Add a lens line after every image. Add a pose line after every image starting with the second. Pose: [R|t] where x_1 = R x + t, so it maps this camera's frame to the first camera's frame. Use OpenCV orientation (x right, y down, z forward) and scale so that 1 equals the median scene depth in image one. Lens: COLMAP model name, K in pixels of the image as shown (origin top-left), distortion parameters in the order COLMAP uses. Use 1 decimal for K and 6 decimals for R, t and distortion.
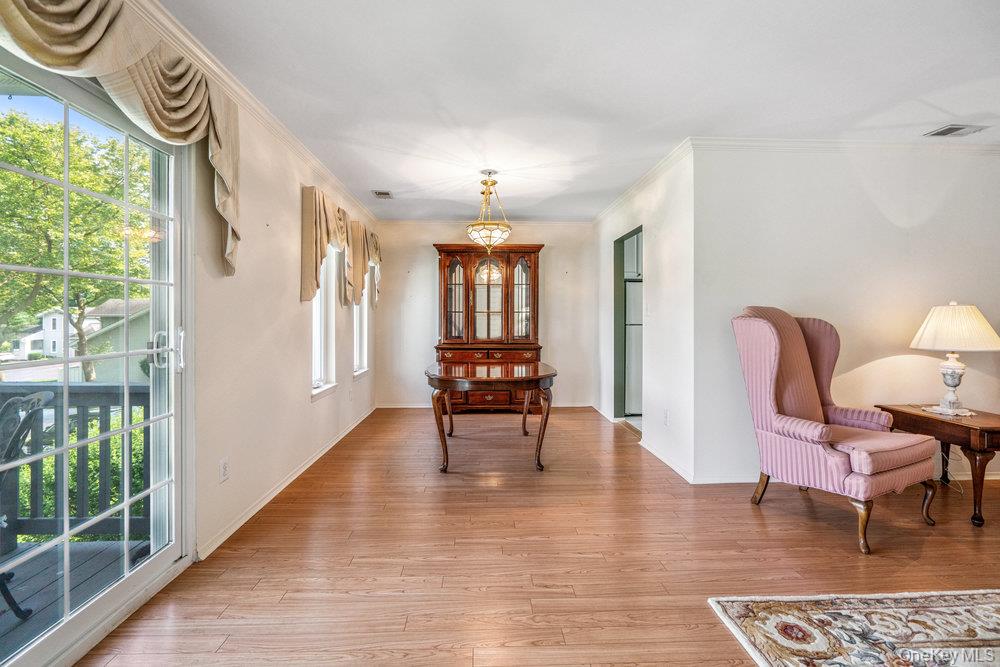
lens RADIAL K [[457.4, 0, 497.2], [0, 457.4, 317.0], [0, 0, 1]] dist [-0.003495, 0.000904]
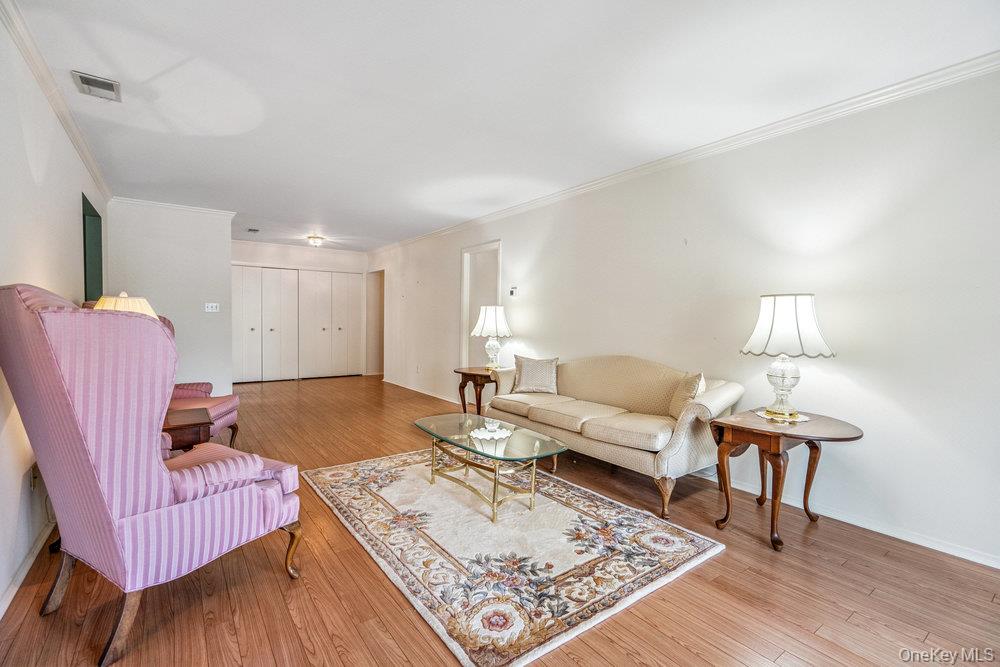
lens RADIAL K [[451.7, 0, 500.5], [0, 451.7, 327.8], [0, 0, 1]] dist [-0.000547, 0.000811]
pose [[-0.557653, -0.023581, 0.829739, -0.080731], [-0.014744, 0.999720, 0.018502, 0.004544], [-0.829943, -0.001916, -0.557844, 0.689059]]
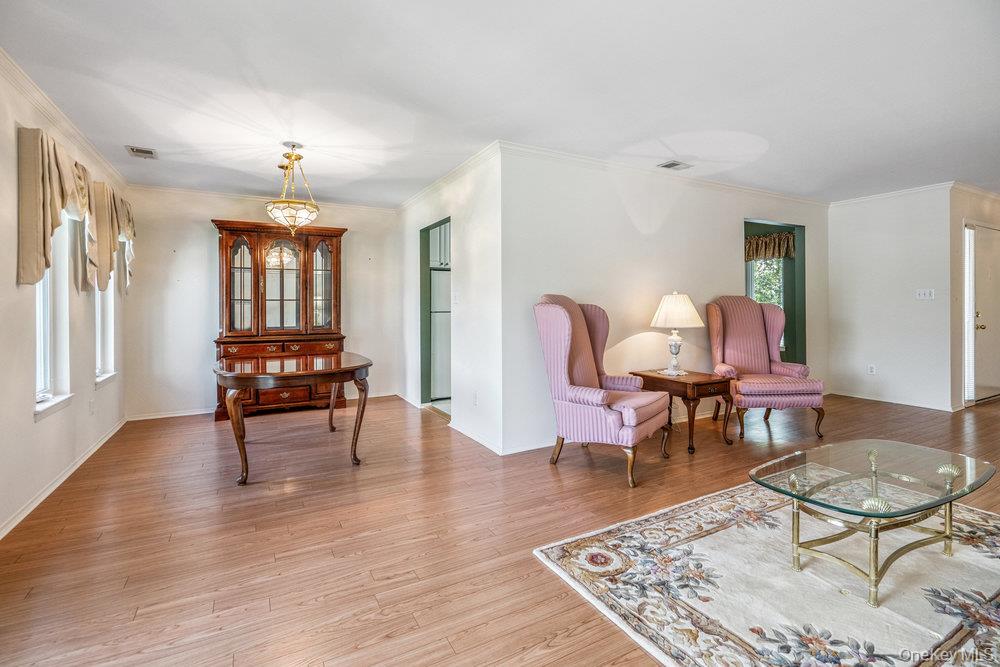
lens RADIAL K [[462.4, 0, 499.3], [0, 462.4, 306.8], [0, 0, 1]] dist [-0.018797, 0.012356]
pose [[0.895849, -0.007529, 0.444294, -0.059581], [0.005677, 0.999969, 0.005498, 0.000578], [-0.444321, -0.002403, 0.895864, 0.003938]]
